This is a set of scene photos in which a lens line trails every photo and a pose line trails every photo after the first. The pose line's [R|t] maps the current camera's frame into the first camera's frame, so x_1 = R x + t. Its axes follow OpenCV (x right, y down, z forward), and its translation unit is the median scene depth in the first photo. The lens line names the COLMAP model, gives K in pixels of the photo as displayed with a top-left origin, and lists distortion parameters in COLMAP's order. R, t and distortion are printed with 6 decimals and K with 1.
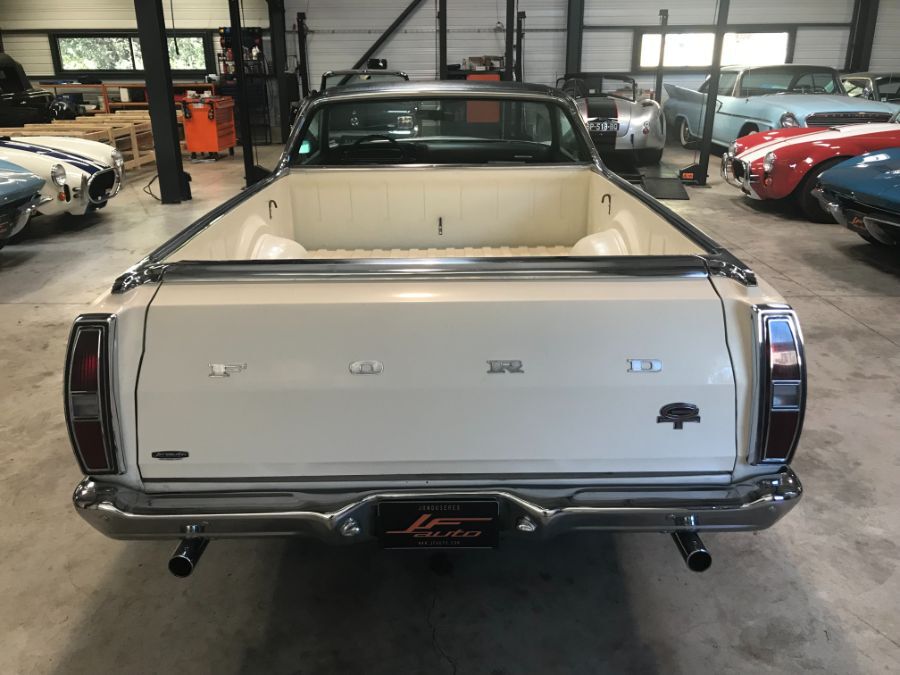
lens RADIAL K [[740.0, 0, 445.5], [0, 740.0, 330.3], [0, 0, 1]] dist [0.016824, -0.006688]
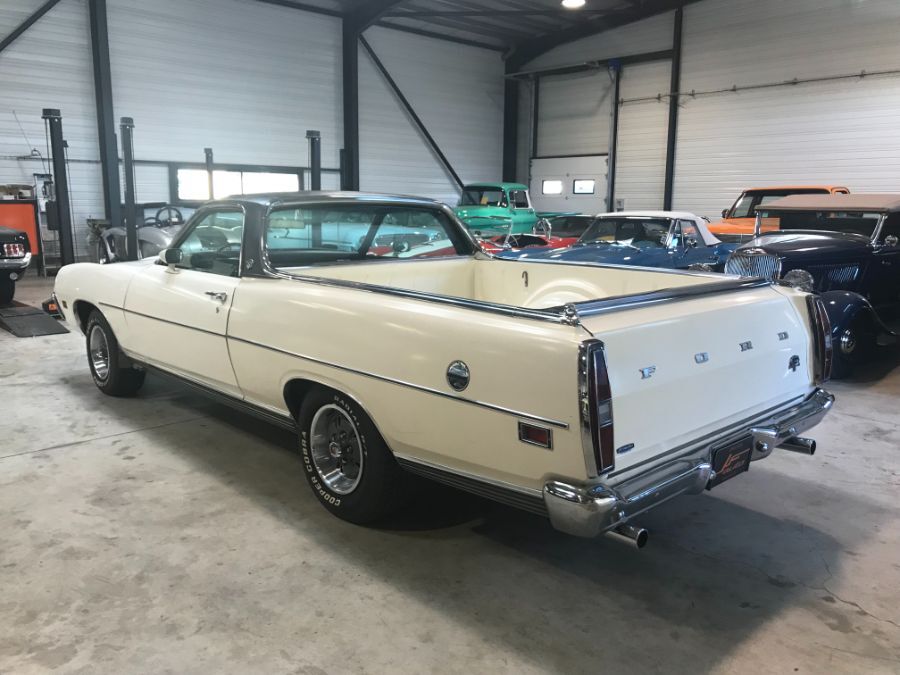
lens RADIAL K [[740.0, 0, 449.7], [0, 740.0, 337.0], [0, 0, 1]] dist [0.016824, -0.006688]
pose [[0.733729, -0.107227, 0.670928, -0.268351], [0.219120, 0.972051, -0.084278, 0.004890], [-0.643140, 0.208851, 0.736718, 0.044047]]
